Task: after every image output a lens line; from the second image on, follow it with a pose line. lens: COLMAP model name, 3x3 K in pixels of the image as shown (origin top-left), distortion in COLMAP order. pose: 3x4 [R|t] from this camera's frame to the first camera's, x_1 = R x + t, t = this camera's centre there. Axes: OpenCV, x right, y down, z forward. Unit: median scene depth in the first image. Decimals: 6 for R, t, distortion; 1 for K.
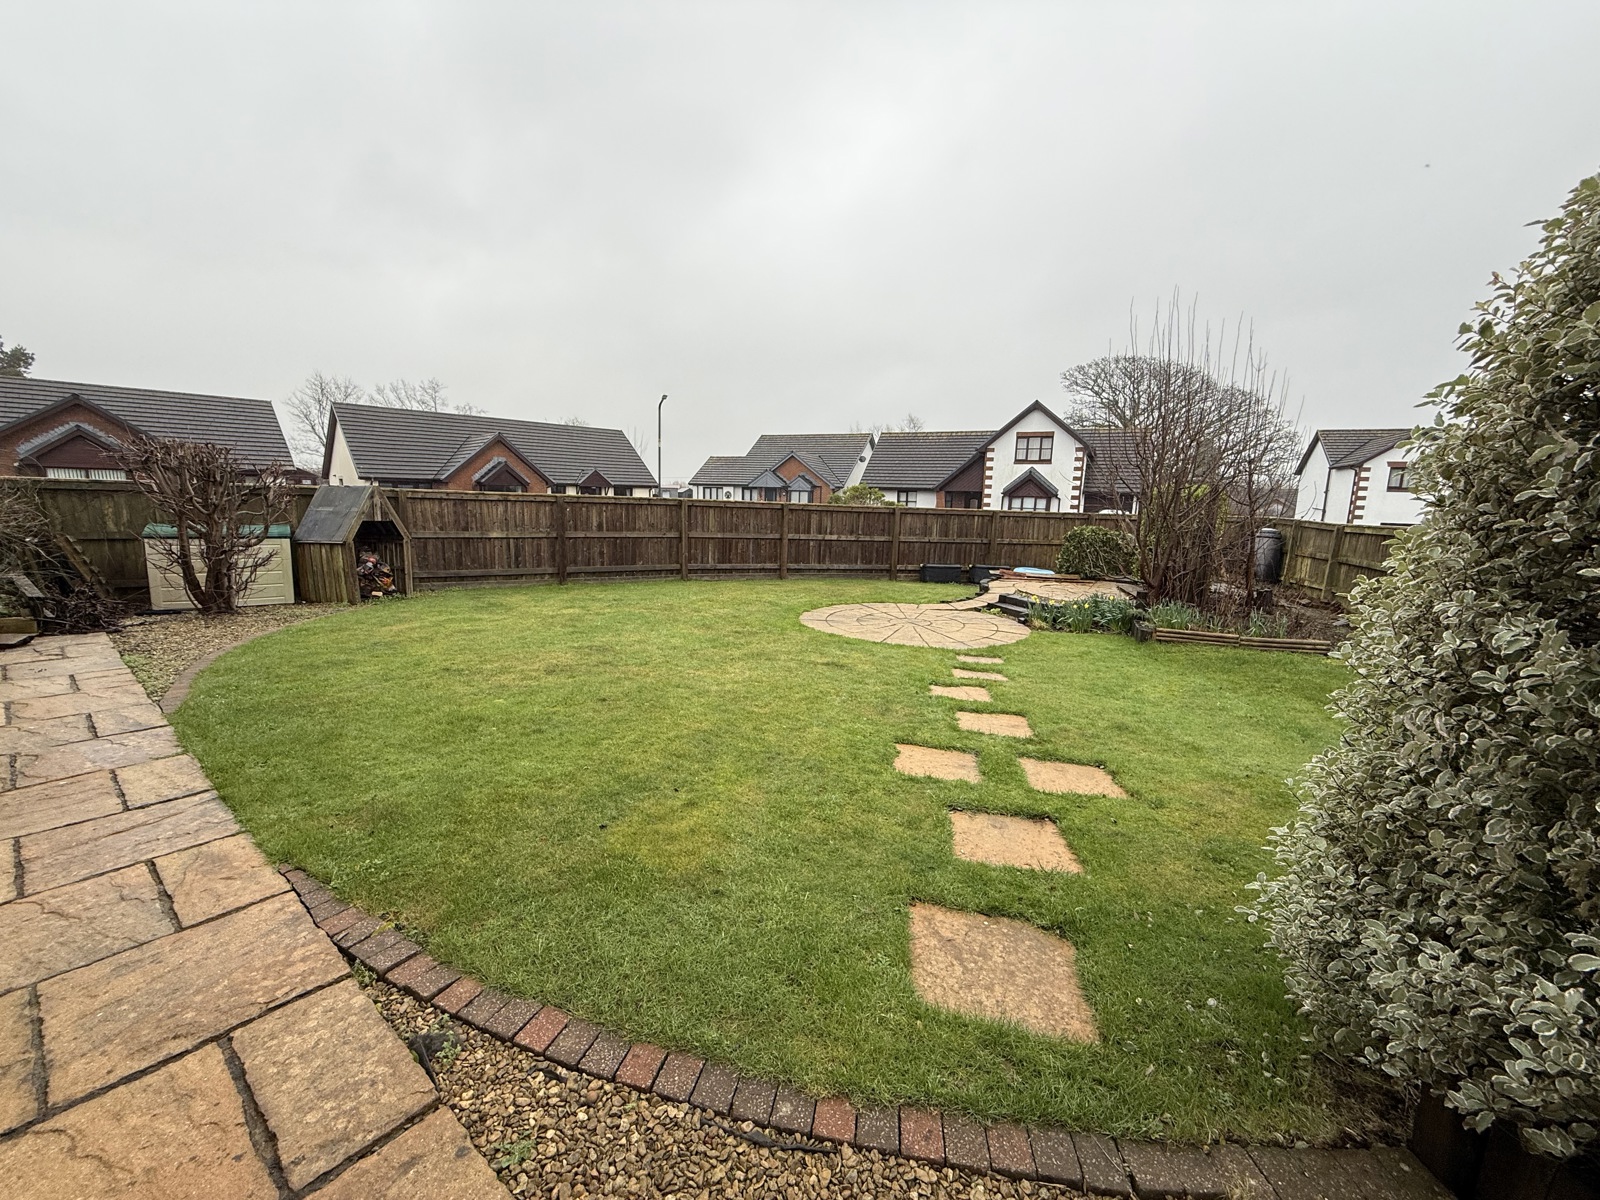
lens RADIAL K [[635.4, 0, 799.4], [0, 635.4, 597.7], [0, 0, 1]] dist [-0.000686, 0.000040]
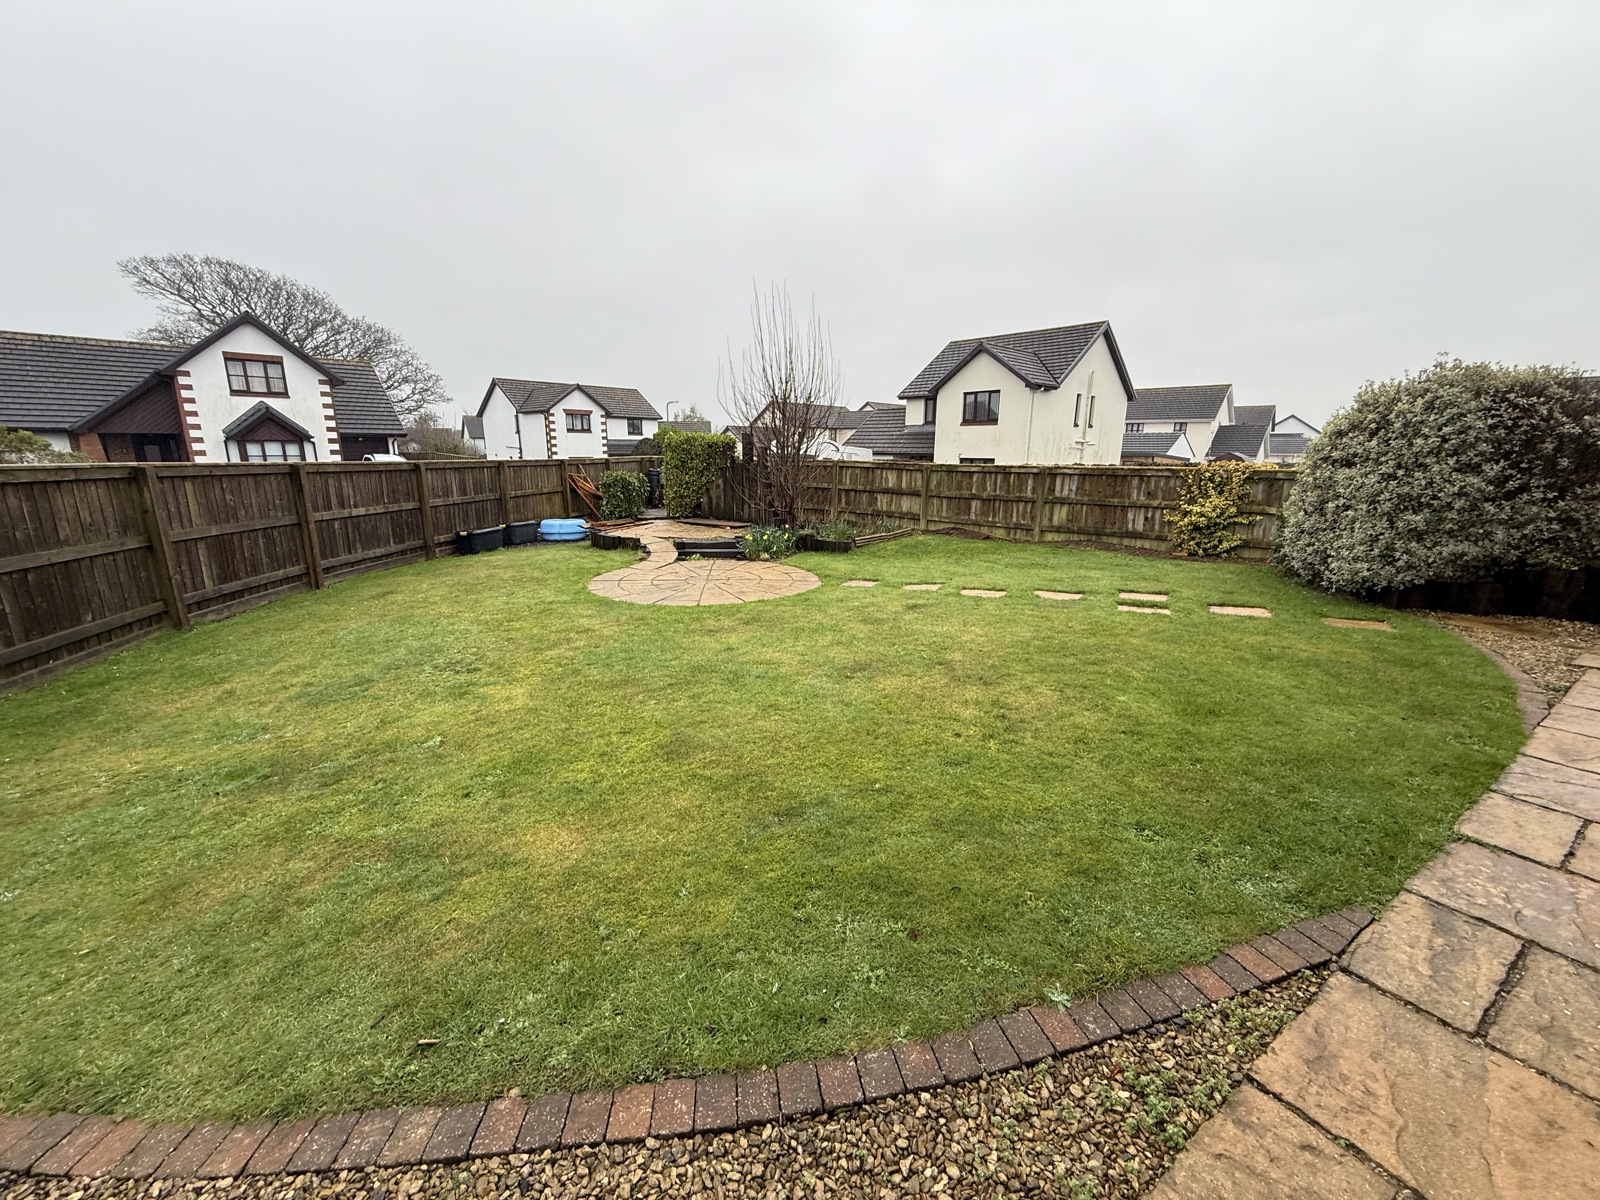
lens RADIAL K [[635.4, 0, 799.1], [0, 635.4, 600.2], [0, 0, 1]] dist [-0.000686, 0.000040]
pose [[0.303469, -0.246122, 0.920506, -0.200638], [0.156158, 0.965849, 0.206764, -0.032149], [-0.939958, 0.080998, 0.331539, 0.160746]]
